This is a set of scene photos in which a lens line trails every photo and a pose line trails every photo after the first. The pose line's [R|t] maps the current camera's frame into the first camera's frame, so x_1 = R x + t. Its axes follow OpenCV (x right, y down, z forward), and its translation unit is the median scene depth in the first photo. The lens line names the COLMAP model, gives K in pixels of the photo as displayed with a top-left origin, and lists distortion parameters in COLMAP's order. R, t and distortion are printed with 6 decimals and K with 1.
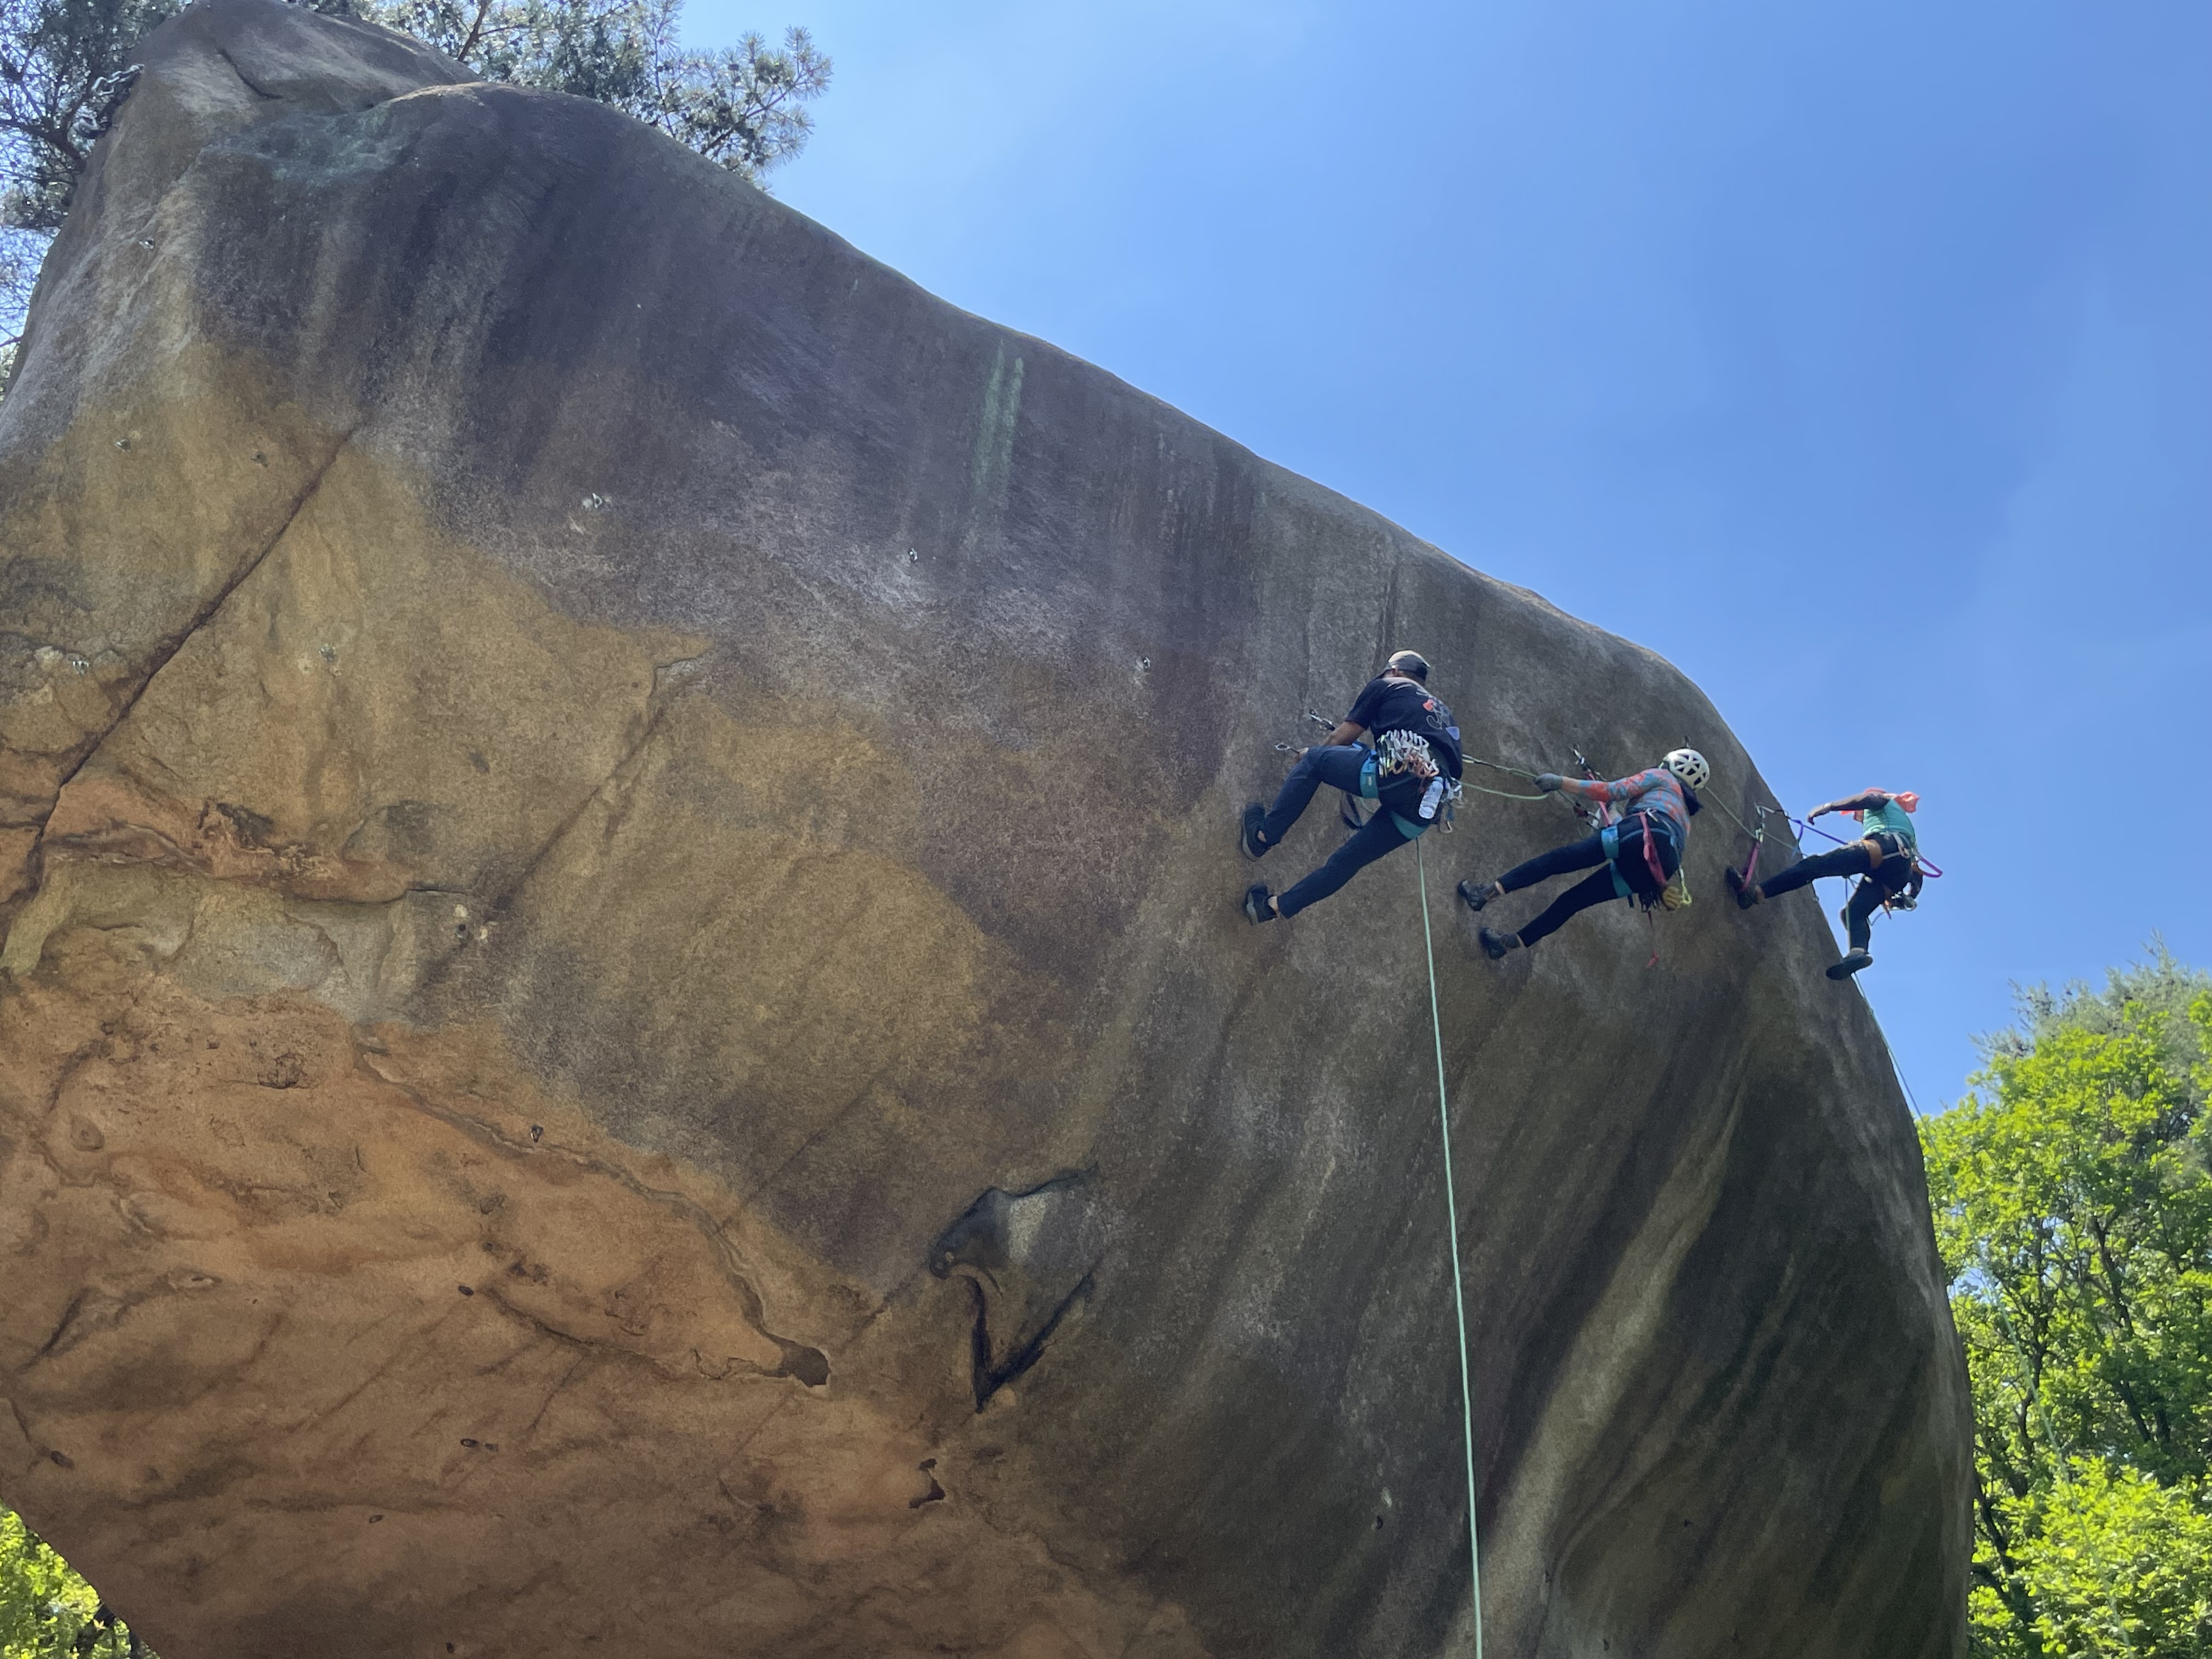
lens RADIAL K [[2119.4, 0, 1121.6], [0, 2119.4, 842.7], [0, 0, 1]] dist [0.045288, 0.000000]
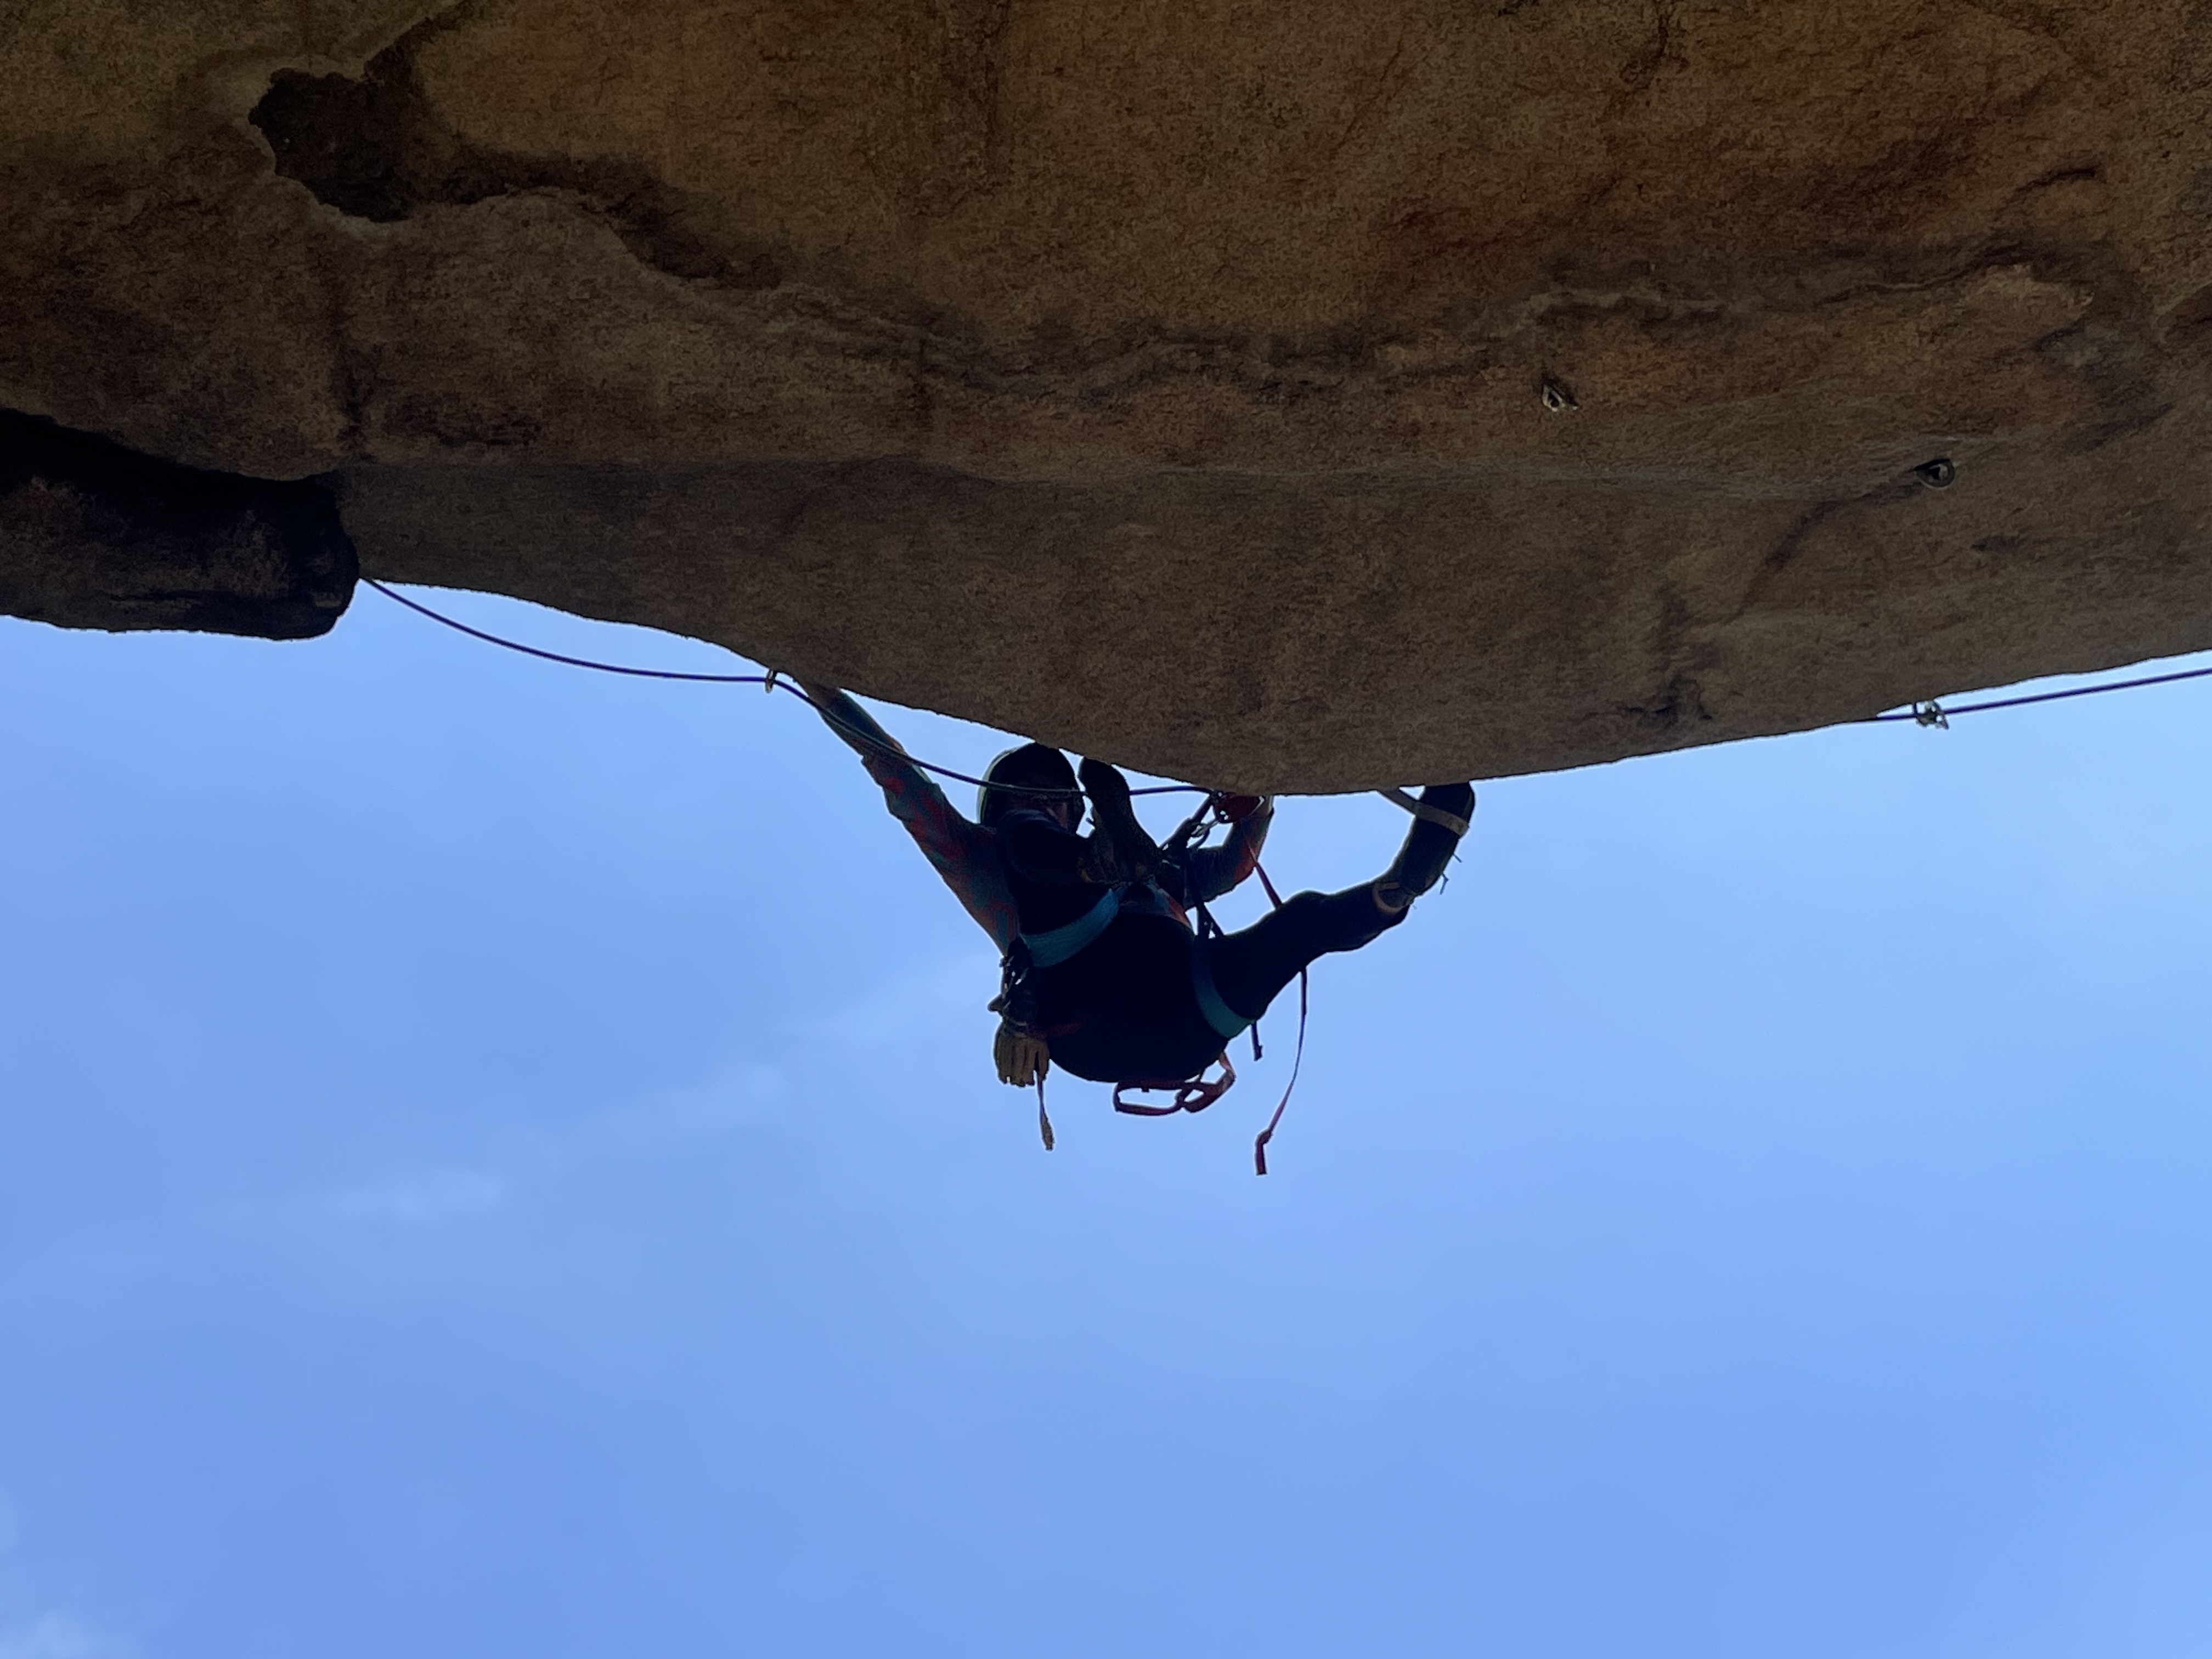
lens RADIAL K [[3269.6, 0, 1124.8], [0, 3269.6, 814.6], [0, 0, 1]] dist [0.102068, 0.000000]
pose [[-0.798596, 0.455064, 0.393905, -0.376197], [-0.493521, -0.120499, -0.861346, 0.584258], [-0.344502, -0.882268, 0.320814, 0.756397]]
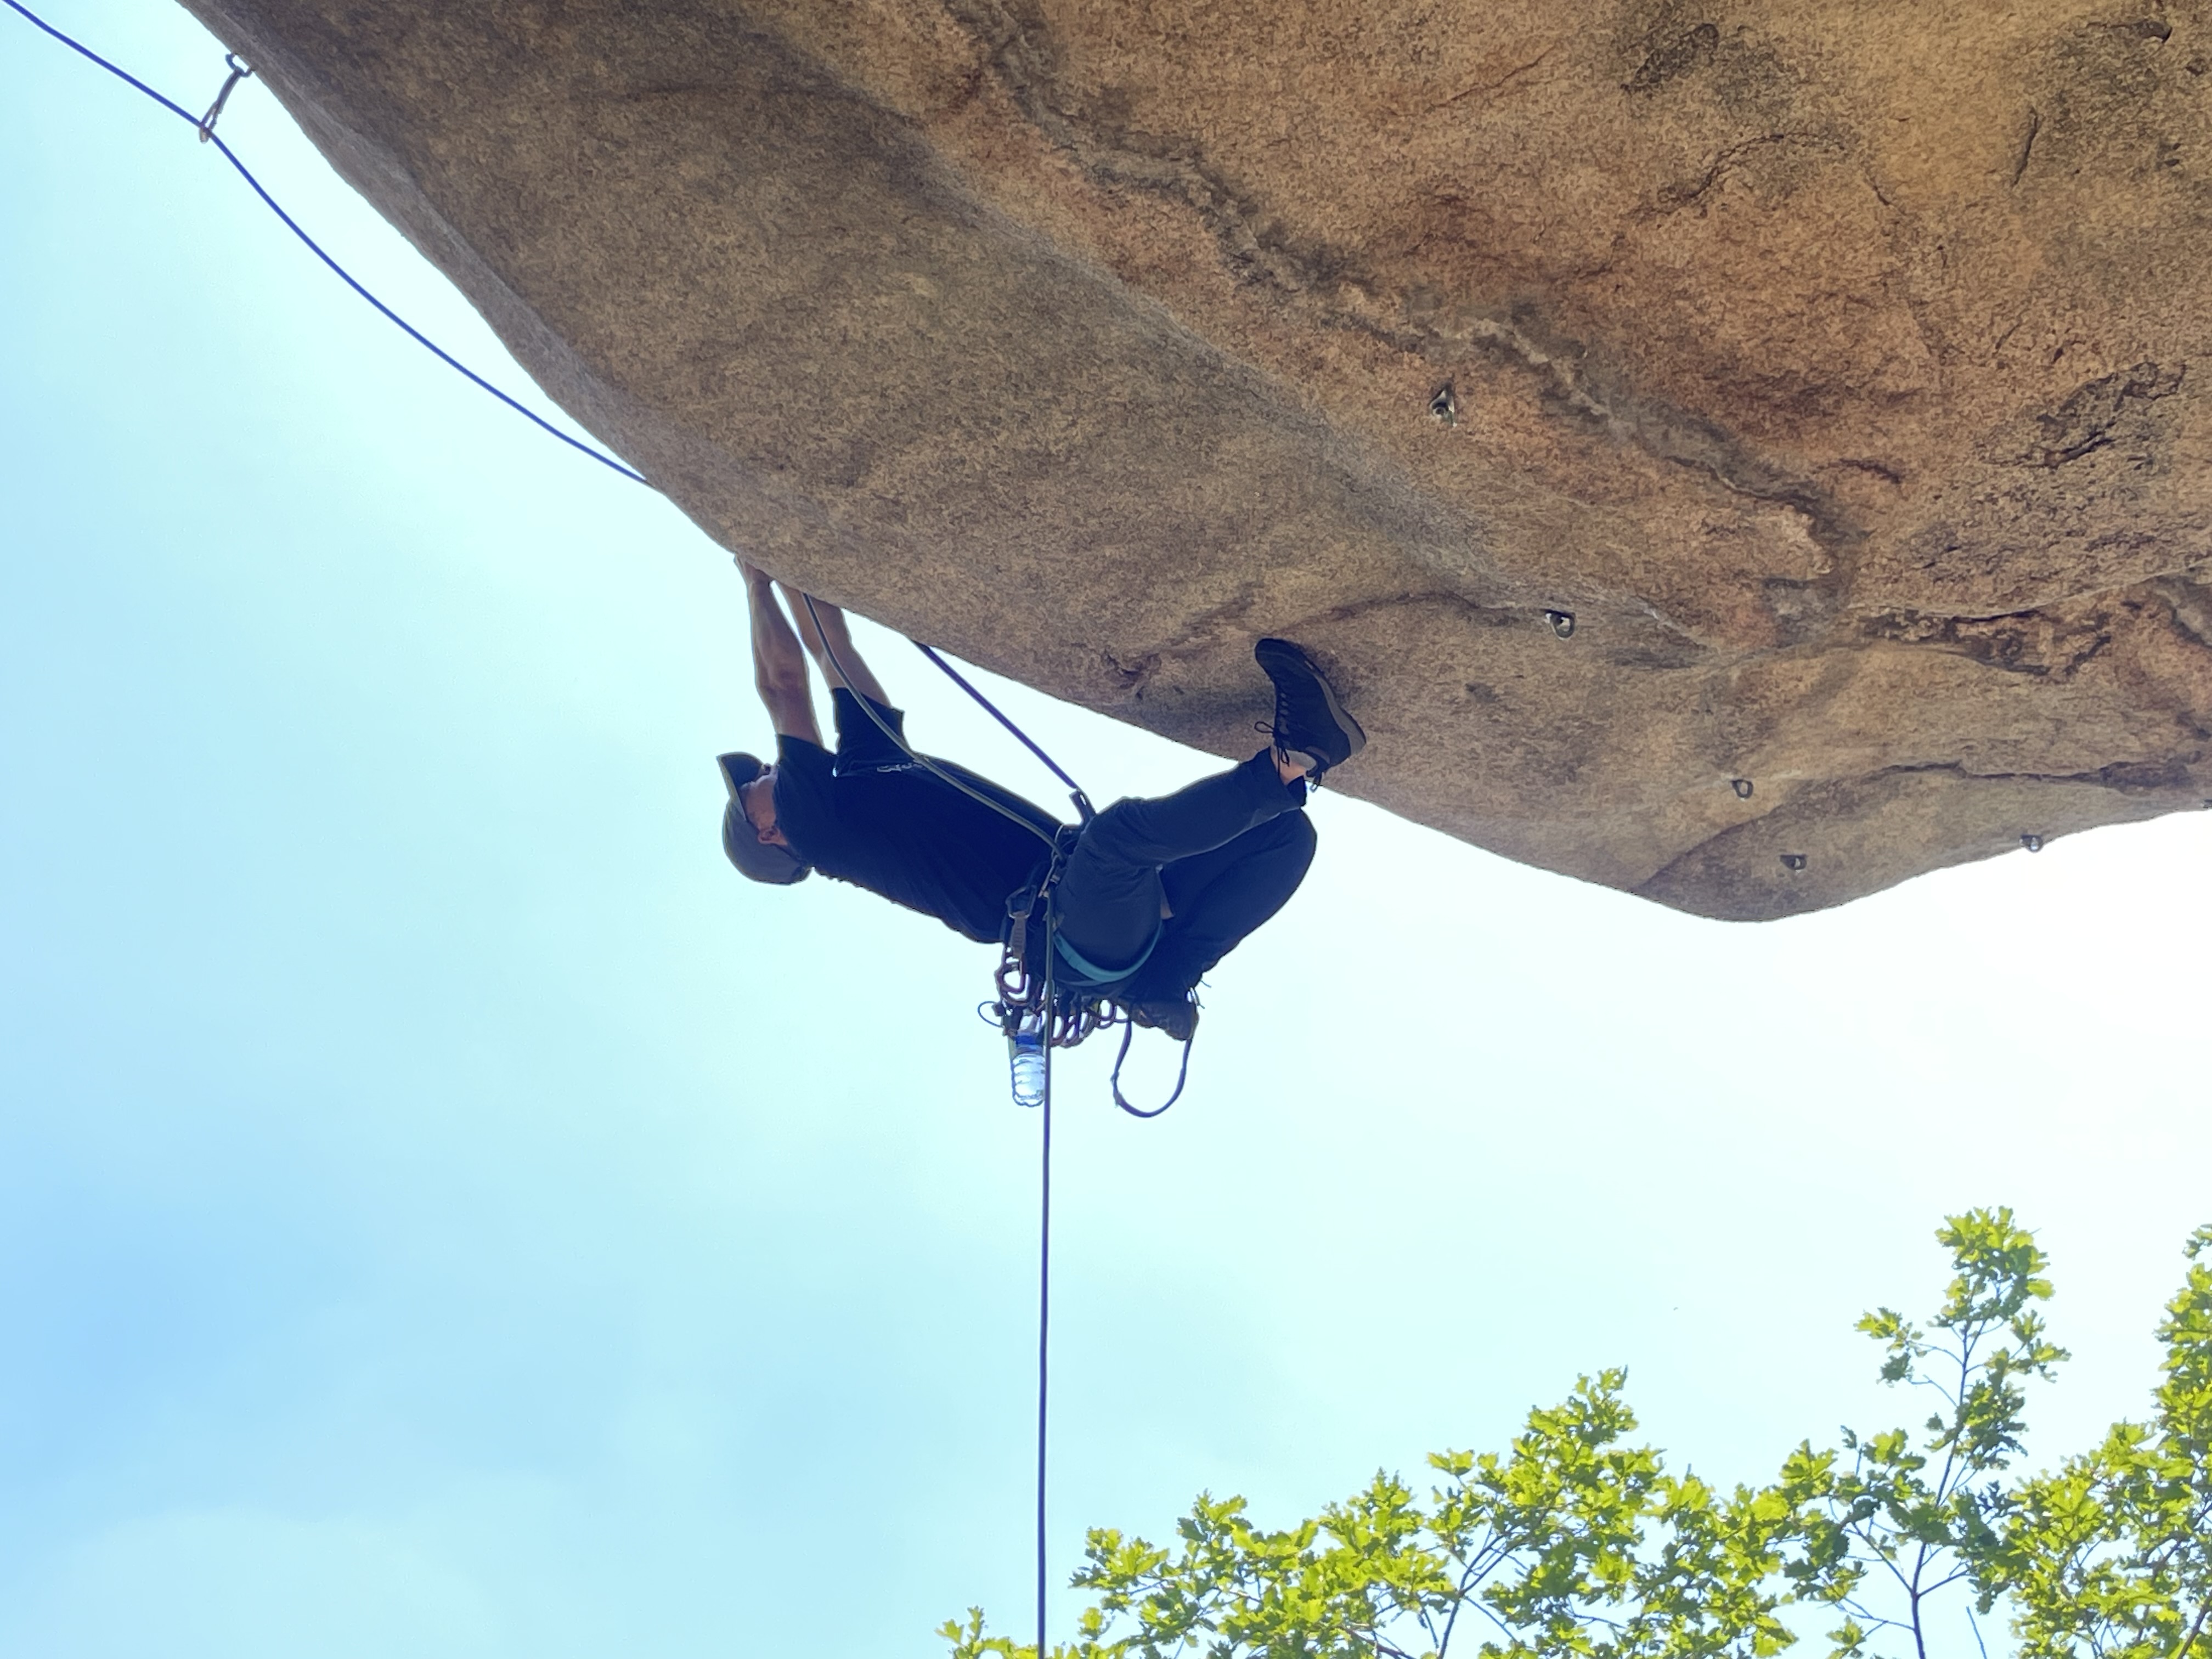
lens RADIAL K [[3128.3, 0, 1124.5], [0, 3128.3, 843.2], [0, 0, 1]] dist [0.064401, 0.000000]
pose [[-0.999737, -0.020256, 0.010719, -0.214458], [-0.005978, -0.221014, -0.975252, 0.623876], [0.022124, -0.975060, 0.220835, 0.762455]]
